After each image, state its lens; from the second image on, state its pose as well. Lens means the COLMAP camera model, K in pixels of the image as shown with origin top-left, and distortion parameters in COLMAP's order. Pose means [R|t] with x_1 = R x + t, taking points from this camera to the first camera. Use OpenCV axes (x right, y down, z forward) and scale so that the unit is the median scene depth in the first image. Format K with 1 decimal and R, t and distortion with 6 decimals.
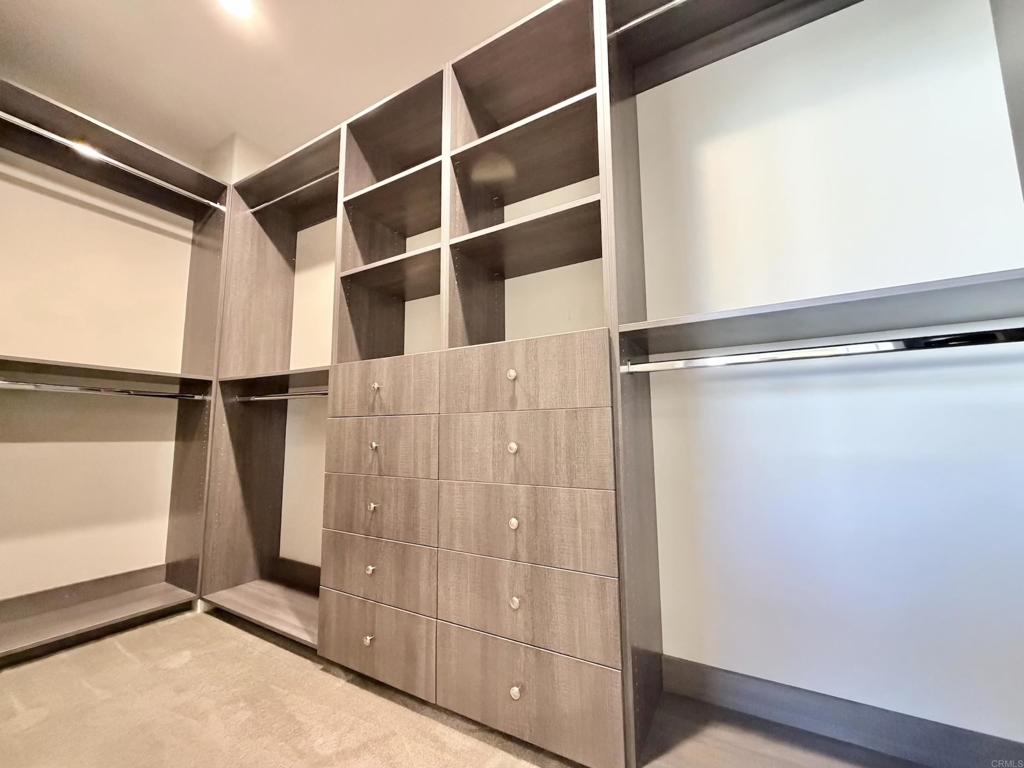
lens RADIAL K [[408.5, 0, 508.1], [0, 408.5, 385.4], [0, 0, 1]] dist [0.001001, 0.000150]
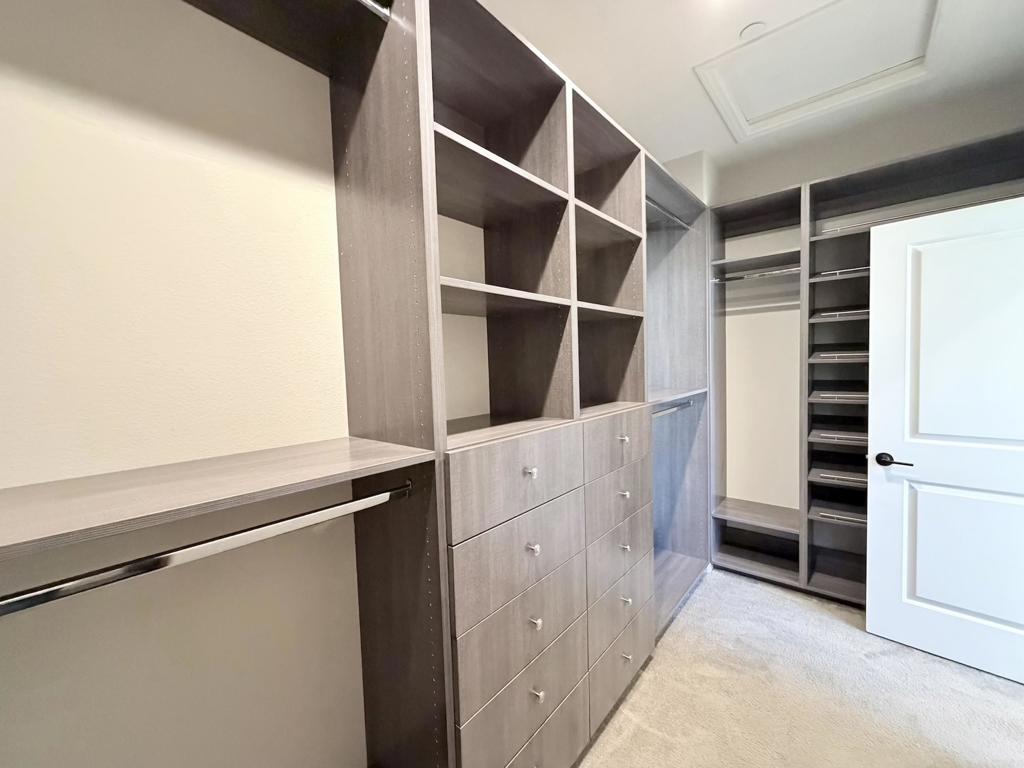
lens RADIAL K [[408.5, 0, 508.1], [0, 408.5, 385.4], [0, 0, 1]] dist [0.001001, 0.000150]
pose [[0.184211, -0.051333, 0.981545, -1.180120], [-0.080671, 0.994476, 0.067149, -0.225828], [-0.979571, -0.091552, 0.179052, 1.031399]]
